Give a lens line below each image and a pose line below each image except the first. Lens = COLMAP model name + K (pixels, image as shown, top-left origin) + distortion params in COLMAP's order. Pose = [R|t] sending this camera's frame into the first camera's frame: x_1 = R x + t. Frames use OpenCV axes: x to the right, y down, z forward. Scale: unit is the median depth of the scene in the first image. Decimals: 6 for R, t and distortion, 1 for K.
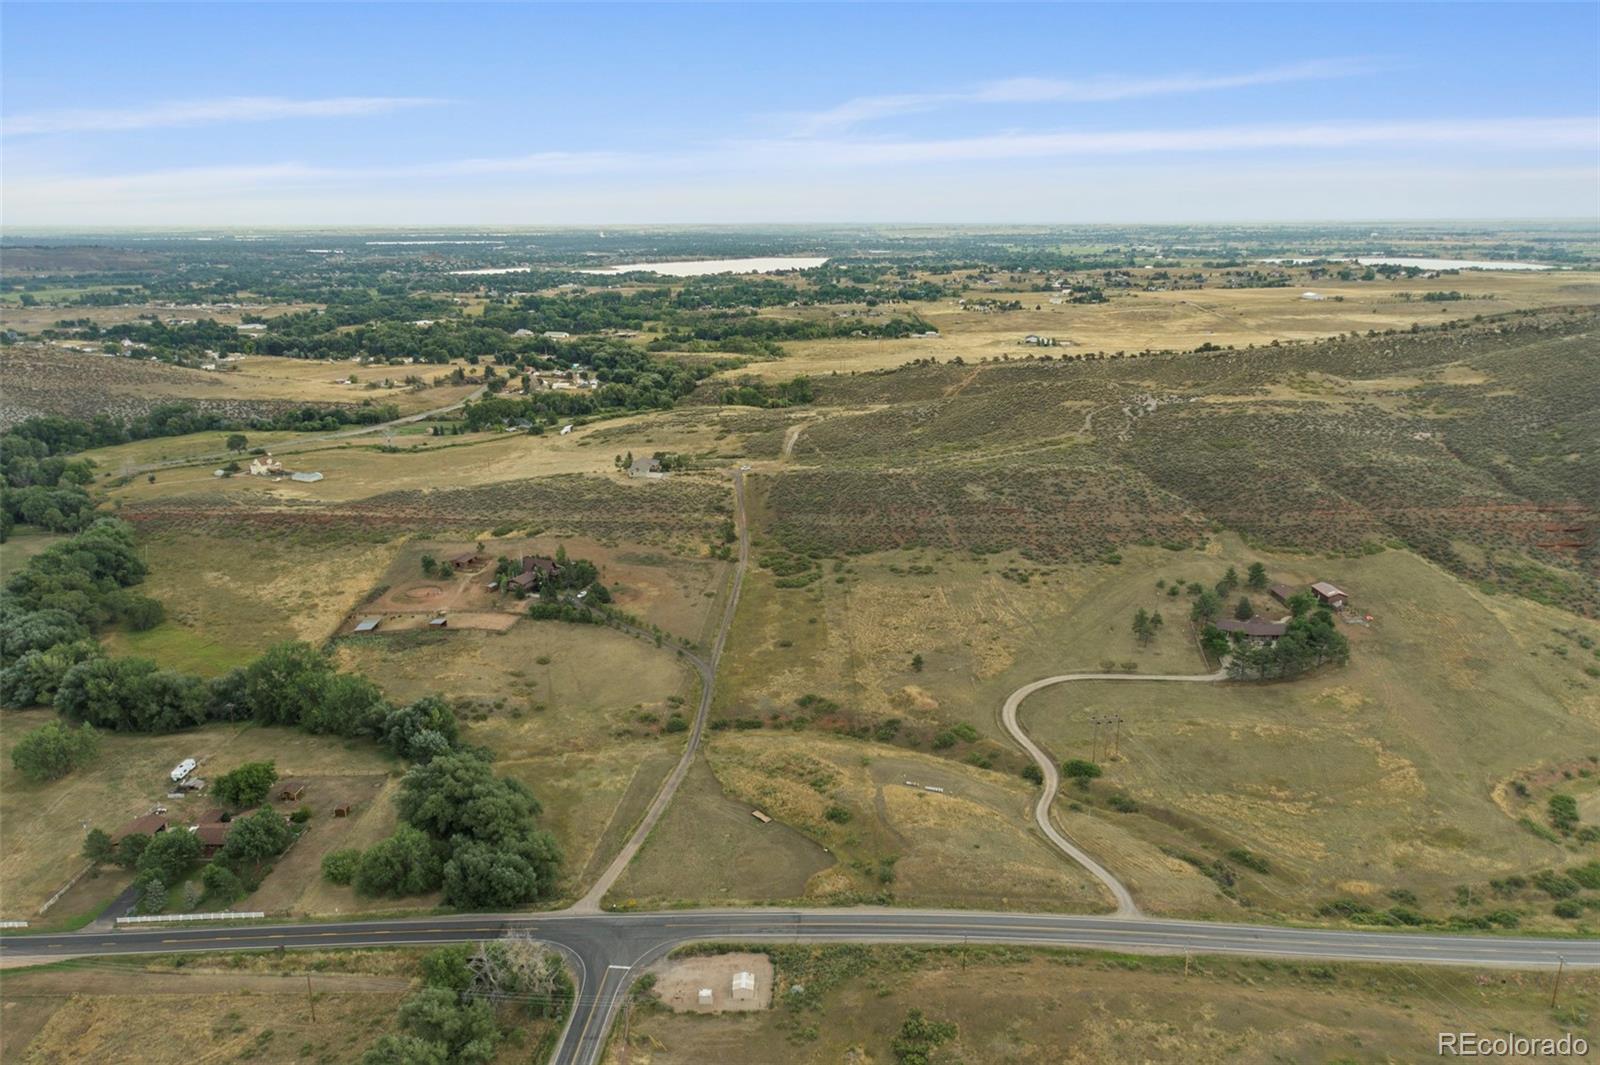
lens RADIAL K [[1099.2, 0, 803.7], [0, 1099.2, 535.0], [0, 0, 1]] dist [-0.006467, 0.019711]
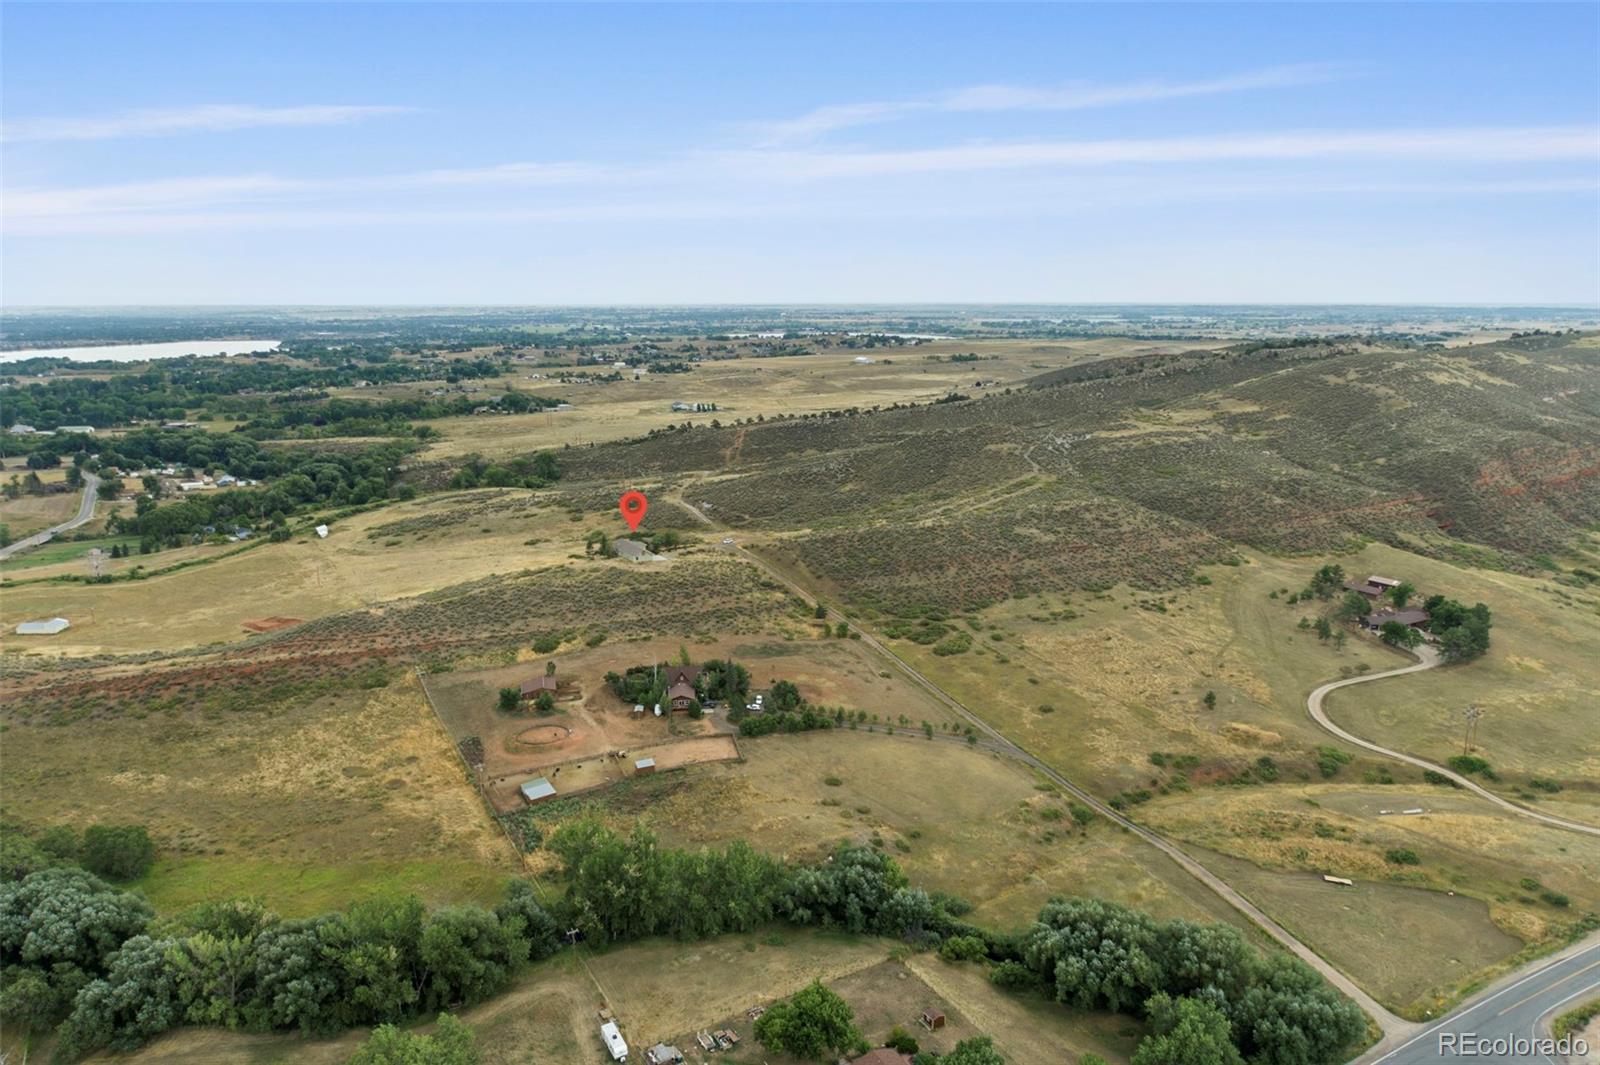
lens RADIAL K [[1099.2, 0, 803.7], [0, 1099.2, 535.0], [0, 0, 1]] dist [-0.006467, 0.019711]
pose [[0.874276, -0.099054, 0.475215, -0.253970], [0.132667, 0.990446, -0.037623, -0.014695], [-0.466949, 0.095939, 0.879065, 0.119828]]
